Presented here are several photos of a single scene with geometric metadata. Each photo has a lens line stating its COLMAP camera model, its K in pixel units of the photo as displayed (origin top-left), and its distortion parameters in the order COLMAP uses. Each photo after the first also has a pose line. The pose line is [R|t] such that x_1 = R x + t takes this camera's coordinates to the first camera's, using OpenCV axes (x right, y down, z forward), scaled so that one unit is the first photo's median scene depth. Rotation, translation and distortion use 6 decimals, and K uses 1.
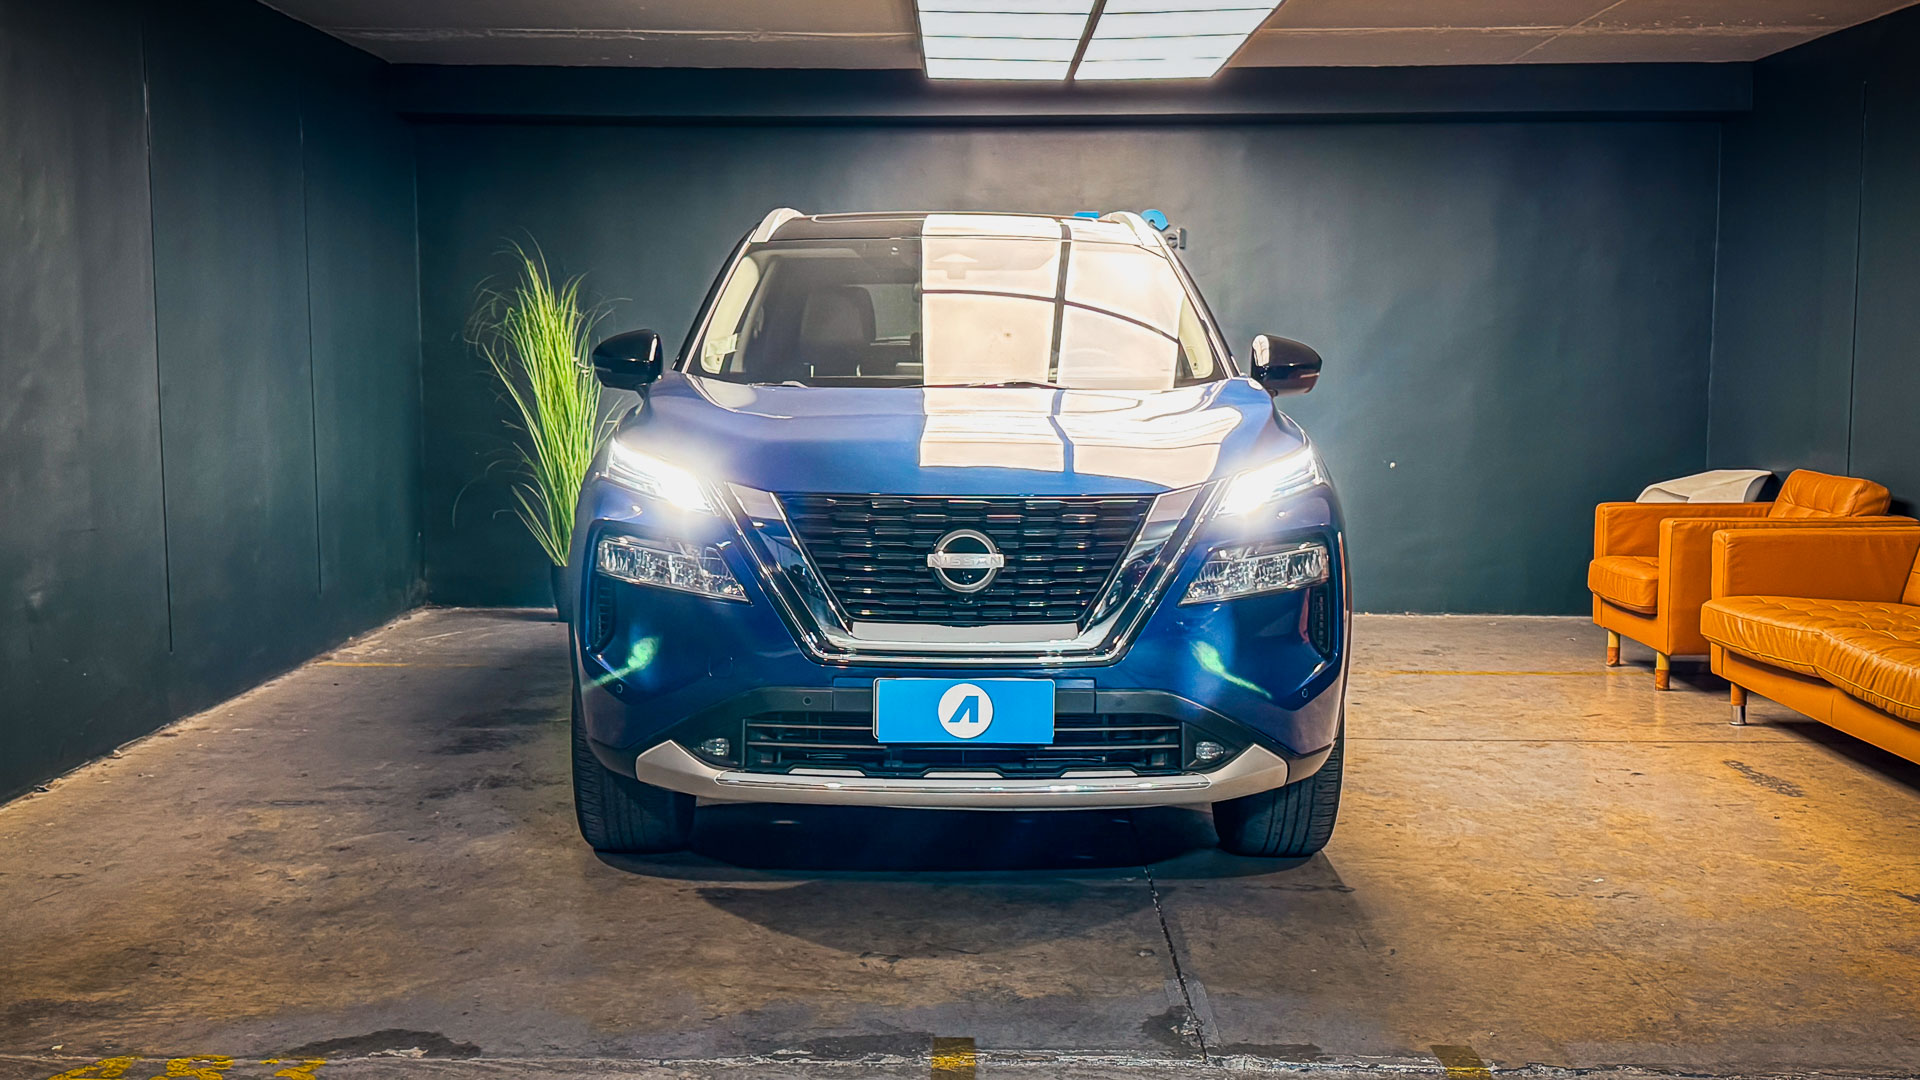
lens RADIAL K [[1992.2, 0, 960.0], [0, 1992.2, 540.0], [0, 0, 1]] dist [0.122173, -0.157658]
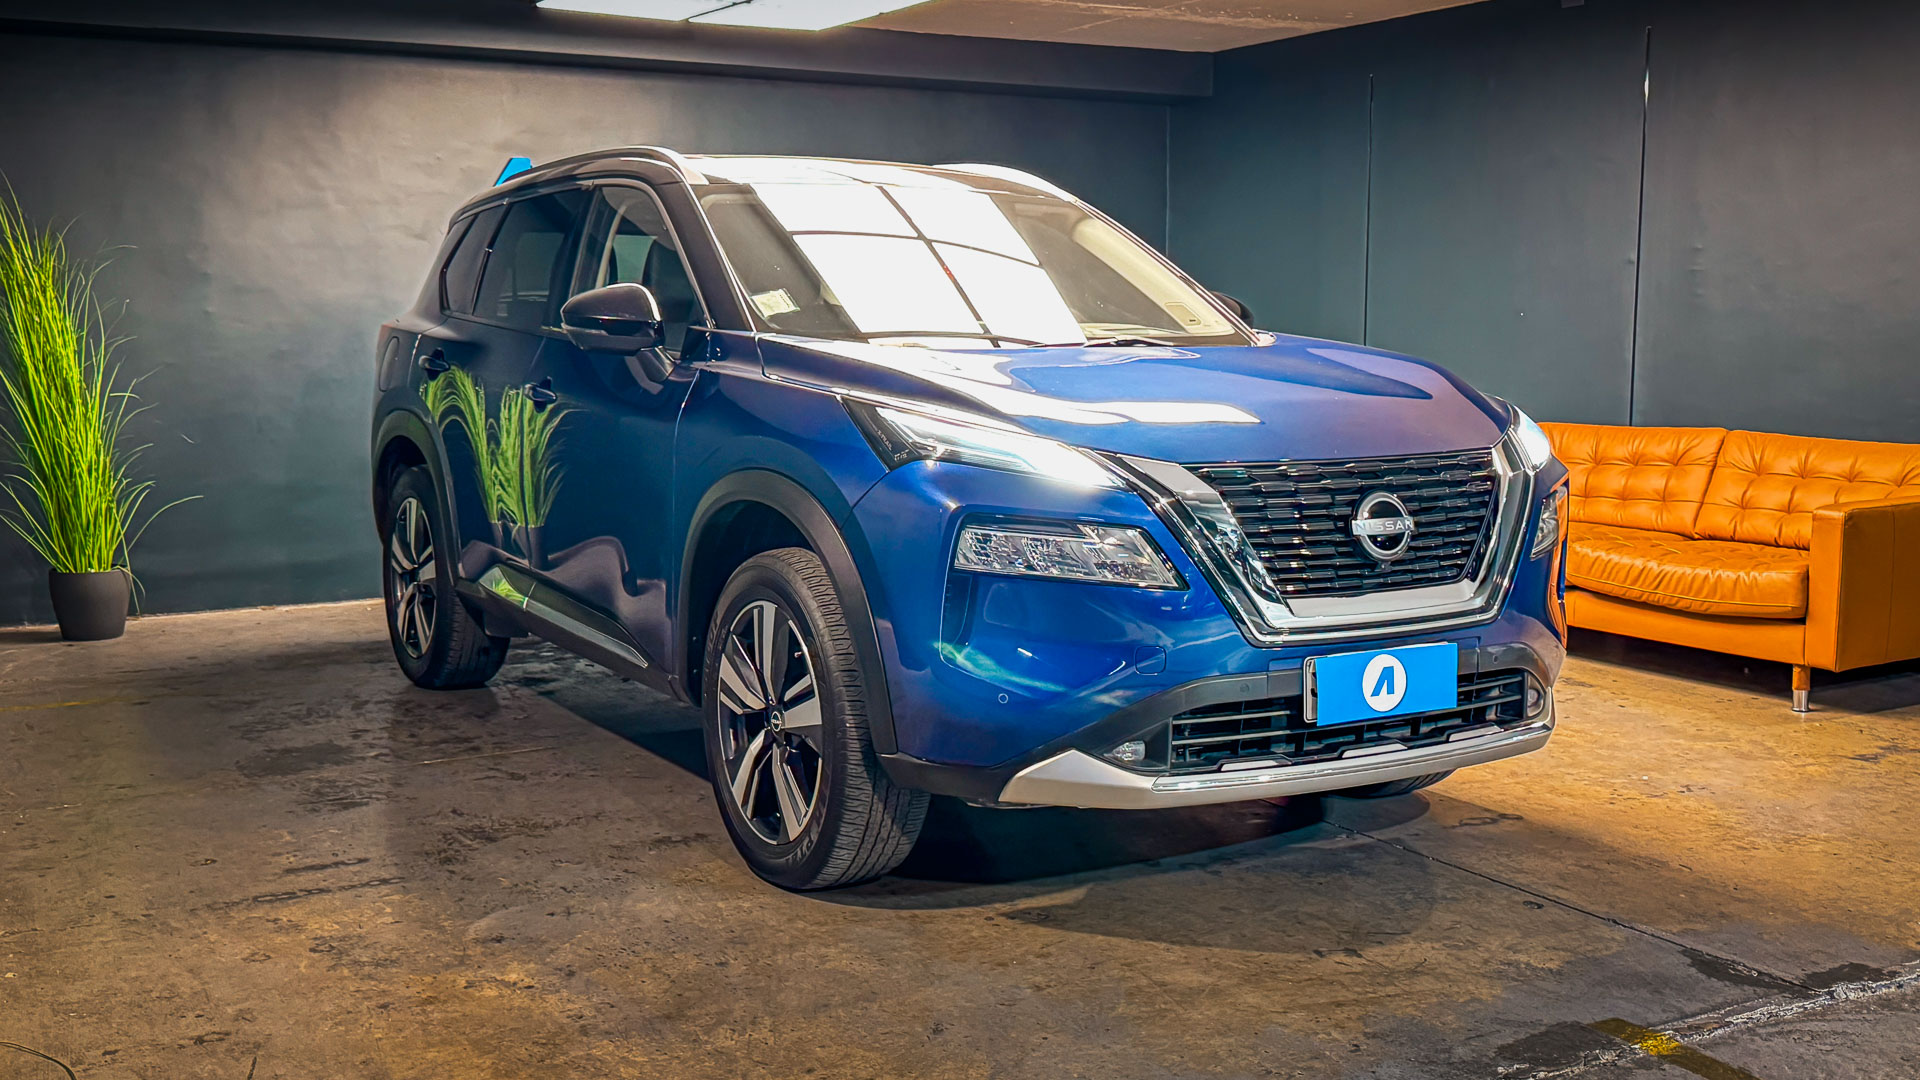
lens RADIAL K [[1881.8, 0, 960.0], [0, 1881.8, 540.0], [0, 0, 1]] dist [0.170456, -0.317125]
pose [[0.870370, -0.066812, 0.487845, -0.609191], [0.054467, 0.997735, 0.039468, -0.029190], [-0.489377, -0.007780, 0.872038, 0.307387]]
